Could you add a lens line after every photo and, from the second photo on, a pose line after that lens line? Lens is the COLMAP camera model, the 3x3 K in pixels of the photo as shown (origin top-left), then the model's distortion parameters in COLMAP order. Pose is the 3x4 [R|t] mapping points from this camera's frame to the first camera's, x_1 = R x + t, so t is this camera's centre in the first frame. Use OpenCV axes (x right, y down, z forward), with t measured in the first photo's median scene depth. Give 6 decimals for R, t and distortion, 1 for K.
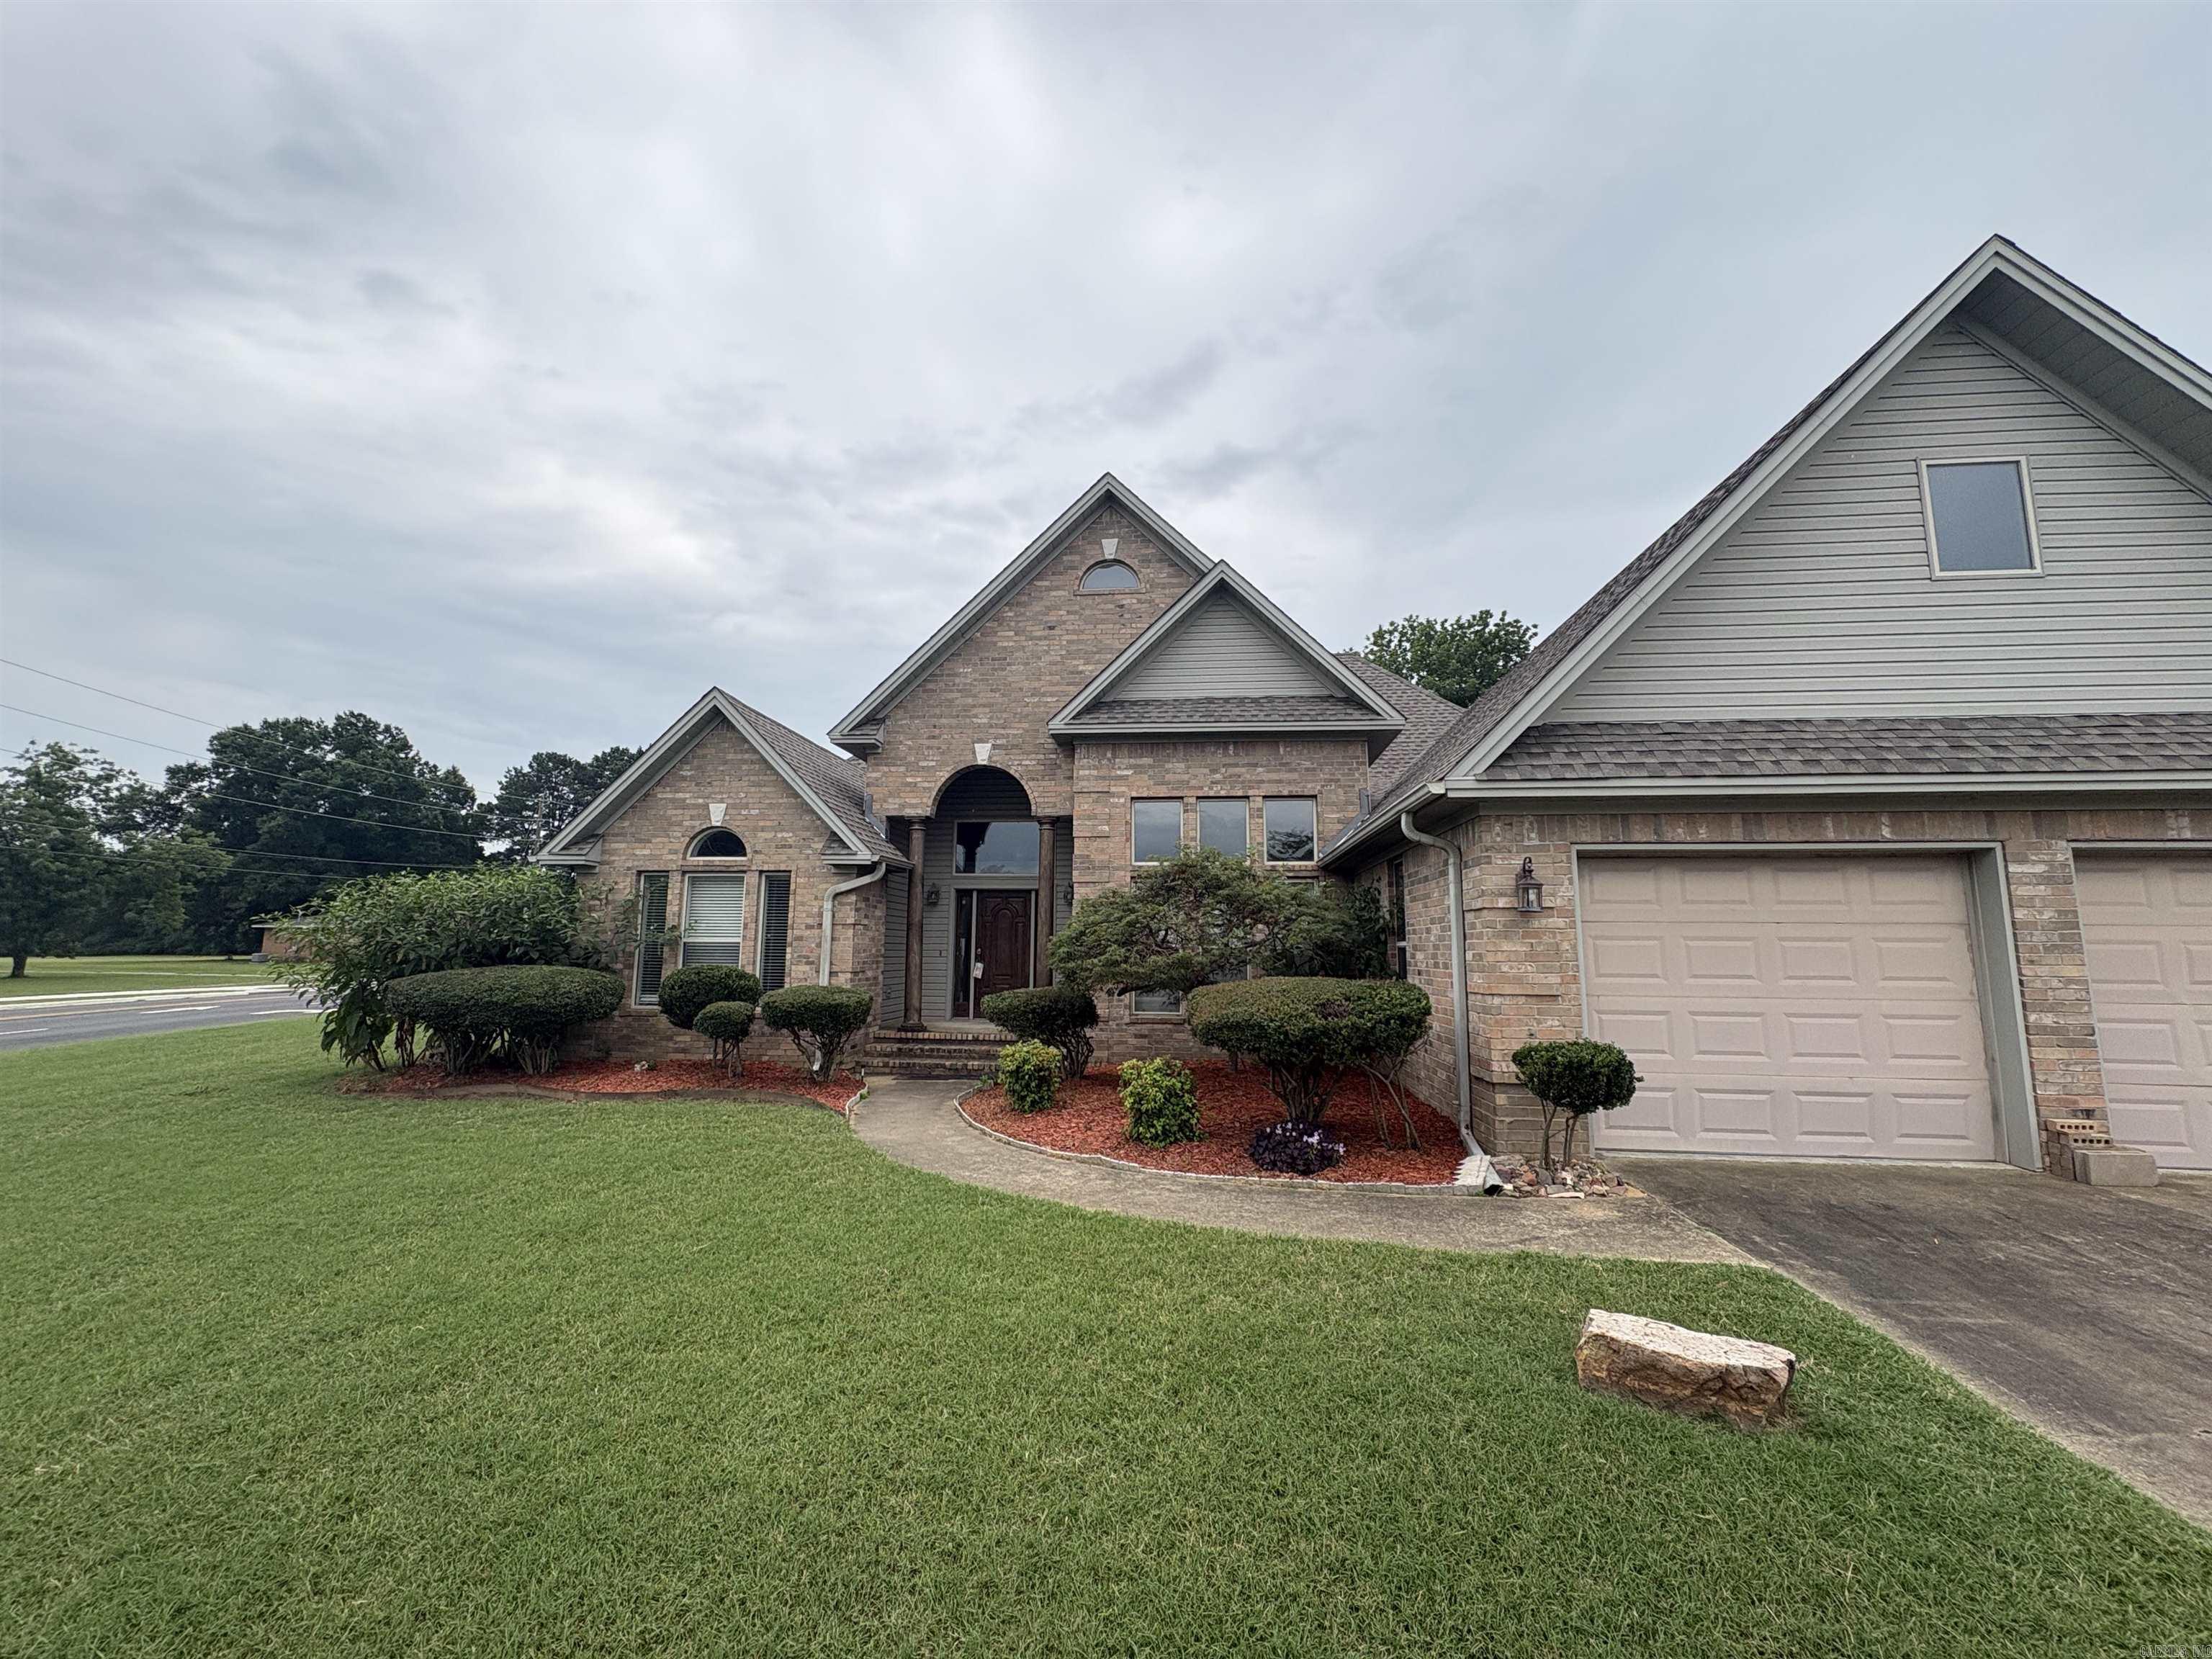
lens RADIAL K [[883.4, 0, 1109.2], [0, 883.4, 828.4], [0, 0, 1]] dist [0.001388, 0.000941]
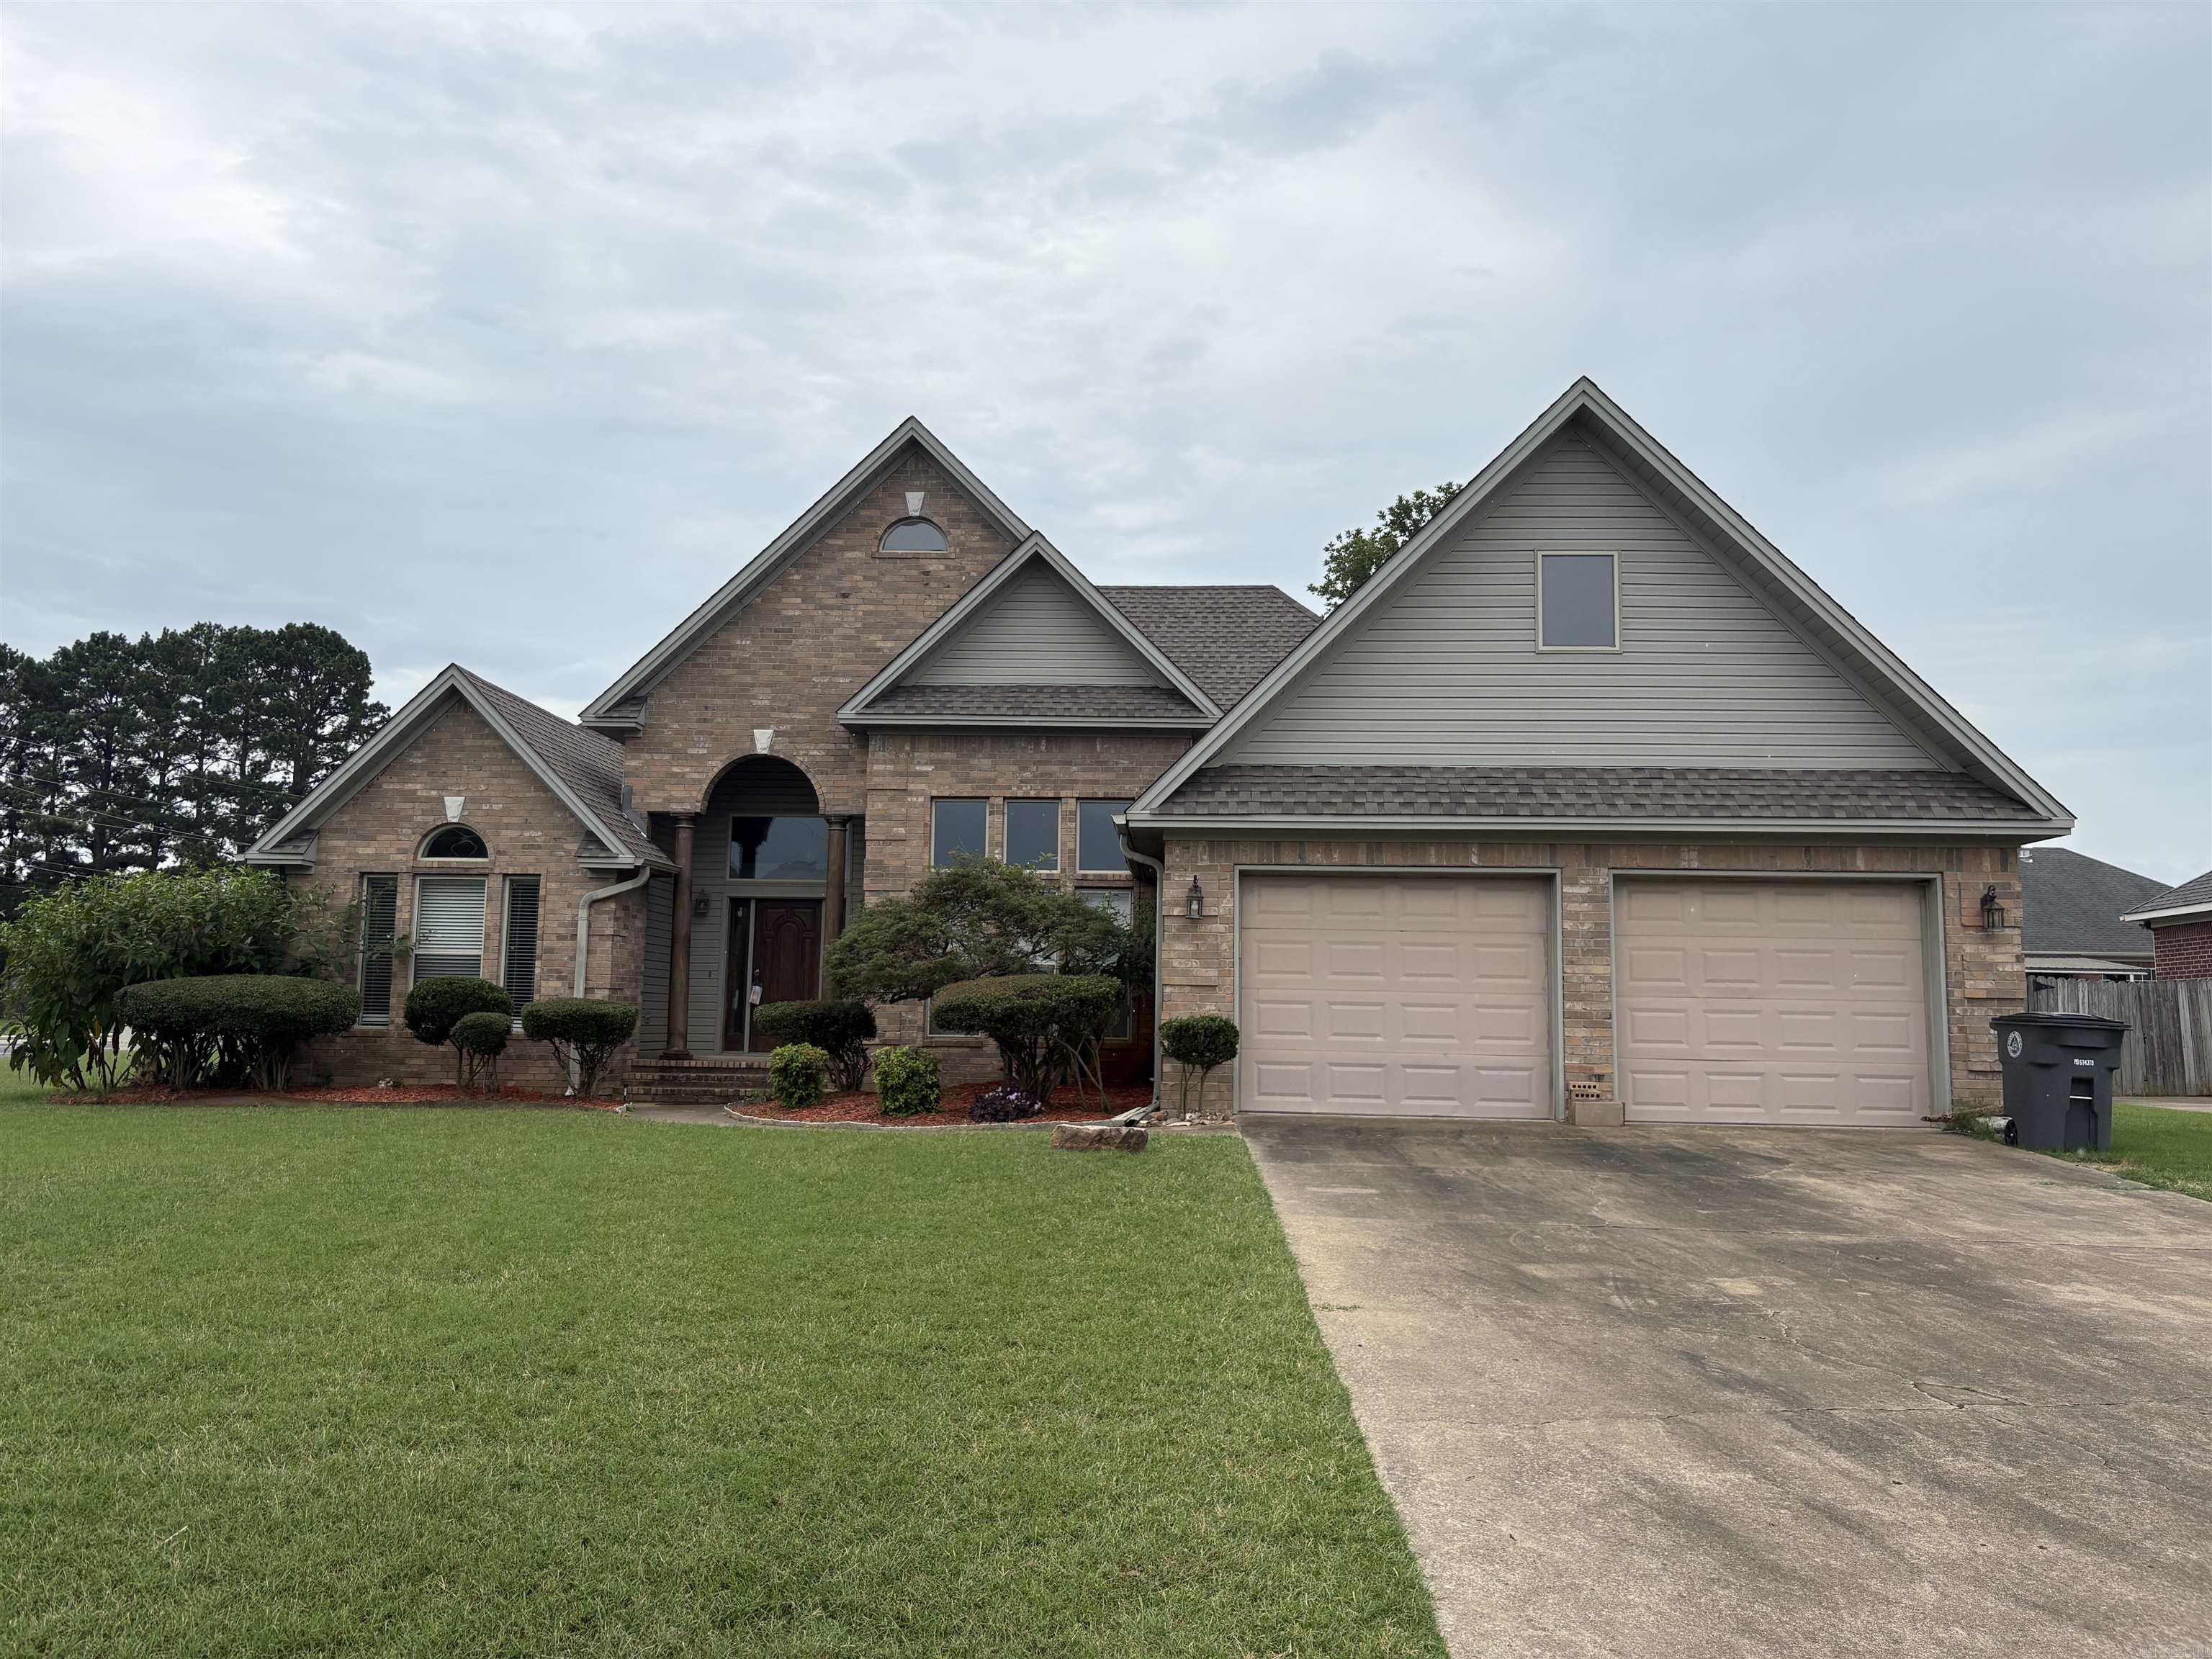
lens RADIAL K [[1691.7, 0, 1114.7], [0, 1691.7, 822.8], [0, 0, 1]] dist [0.061552, -0.038765]
pose [[0.998668, 0.014096, 0.049628, 0.136281], [-0.015132, 0.999674, 0.020549, -0.049714], [-0.049322, -0.021272, 0.998556, -0.771358]]
